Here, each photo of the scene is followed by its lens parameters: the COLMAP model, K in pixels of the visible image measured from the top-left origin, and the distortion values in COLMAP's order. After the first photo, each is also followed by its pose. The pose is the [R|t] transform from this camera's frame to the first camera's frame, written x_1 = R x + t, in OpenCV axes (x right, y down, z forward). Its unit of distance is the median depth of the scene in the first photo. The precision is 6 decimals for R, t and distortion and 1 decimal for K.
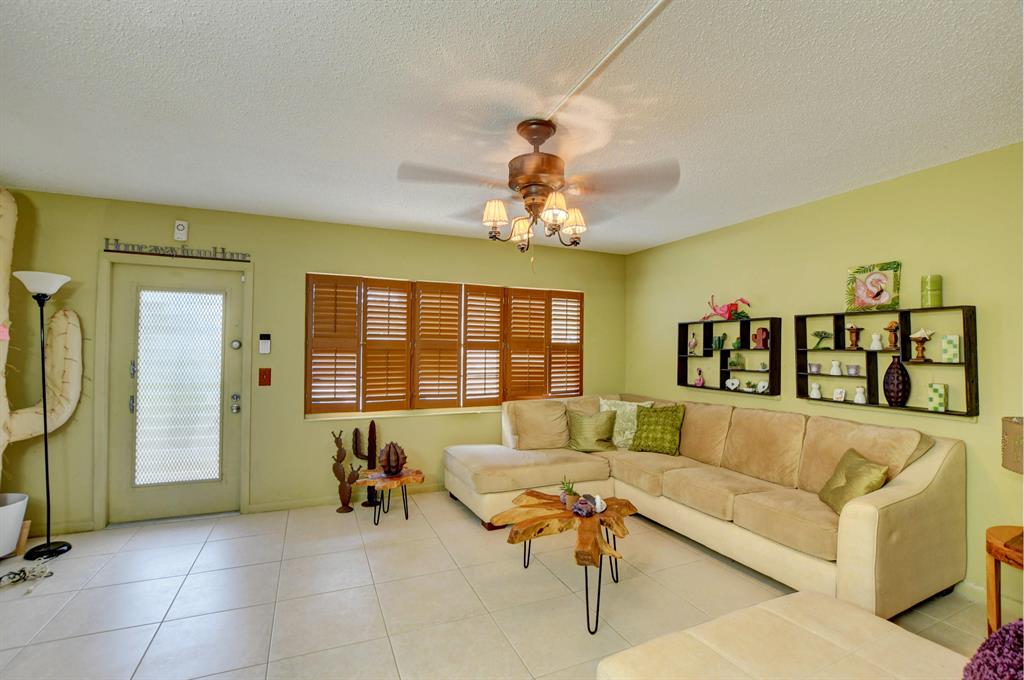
lens RADIAL K [[450.0, 0, 508.6], [0, 450.0, 343.6], [0, 0, 1]] dist [-0.027813, 0.001426]
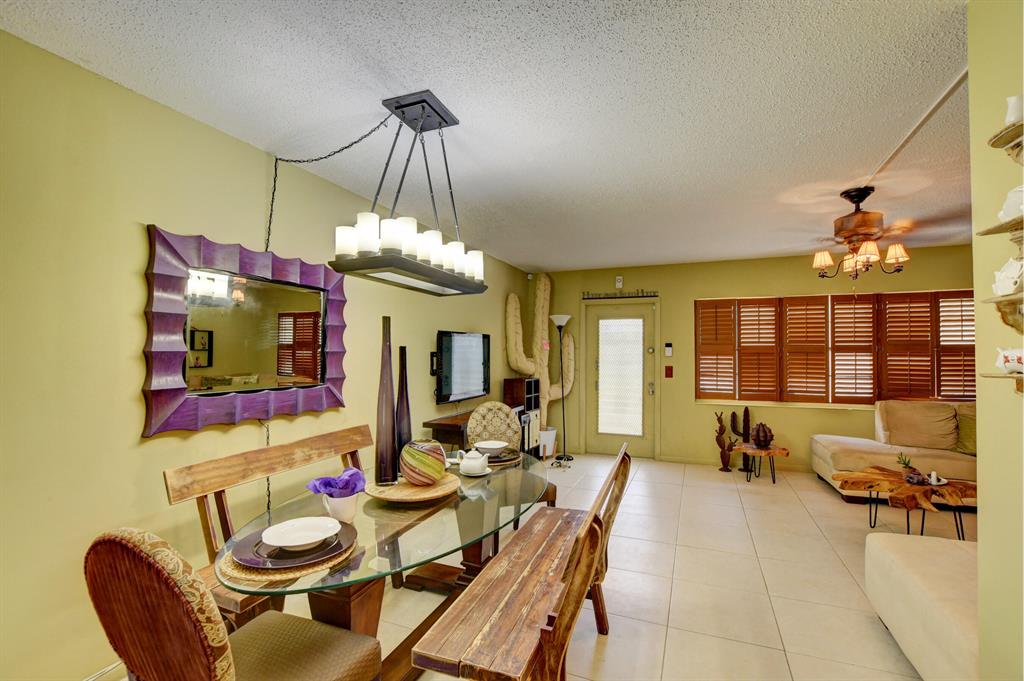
lens RADIAL K [[450.0, 0, 508.6], [0, 450.0, 344.1], [0, 0, 1]] dist [-0.027813, 0.001426]
pose [[0.688714, -0.020861, -0.724733, 0.170331], [0.014764, 0.999782, -0.014748, -0.004083], [0.724883, -0.000543, 0.688872, -0.412281]]
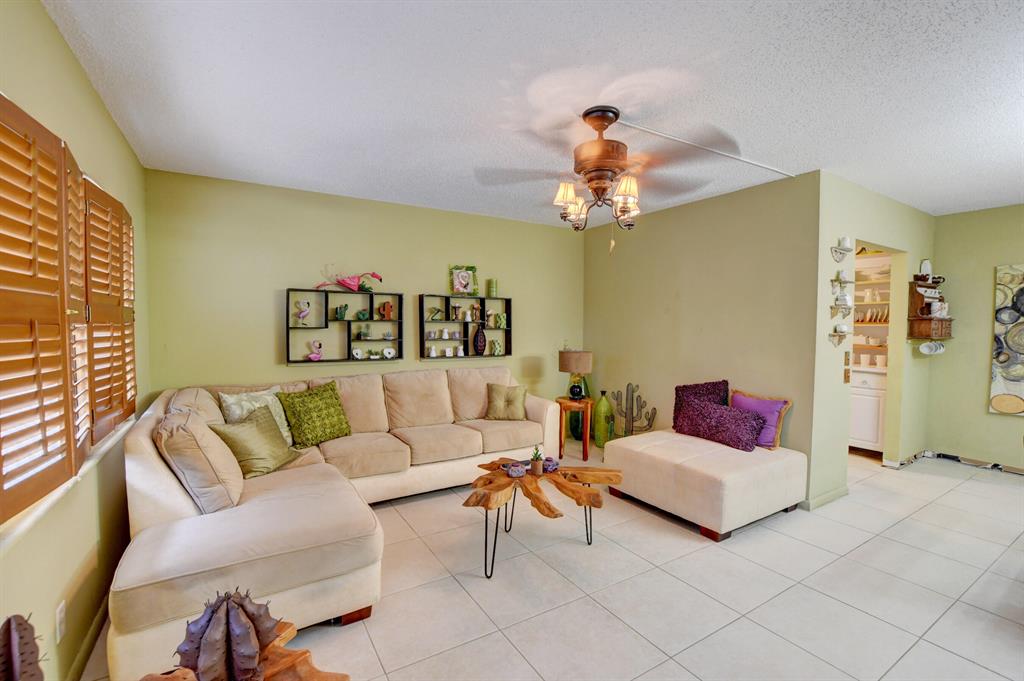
lens RADIAL K [[450.0, 0, 508.6], [0, 450.0, 344.1], [0, 0, 1]] dist [-0.027813, 0.001426]
pose [[-0.120516, -0.058069, 0.991012, -0.511971], [-0.019585, 0.998232, 0.056110, 0.001952], [-0.992518, -0.012647, -0.121440, 0.693967]]
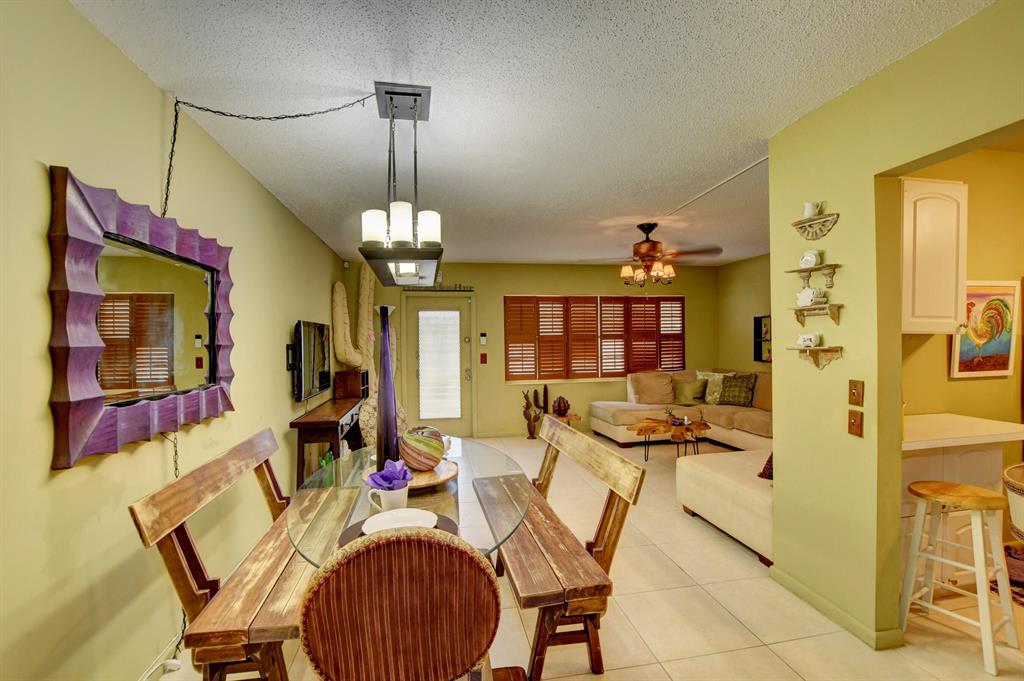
lens RADIAL K [[450.0, 0, 508.6], [0, 450.0, 344.1], [0, 0, 1]] dist [-0.027813, 0.001426]
pose [[0.969894, -0.022385, -0.242498, -0.035831], [0.027589, 0.999456, 0.018085, -0.008393], [0.241961, -0.024231, 0.969983, -0.610525]]
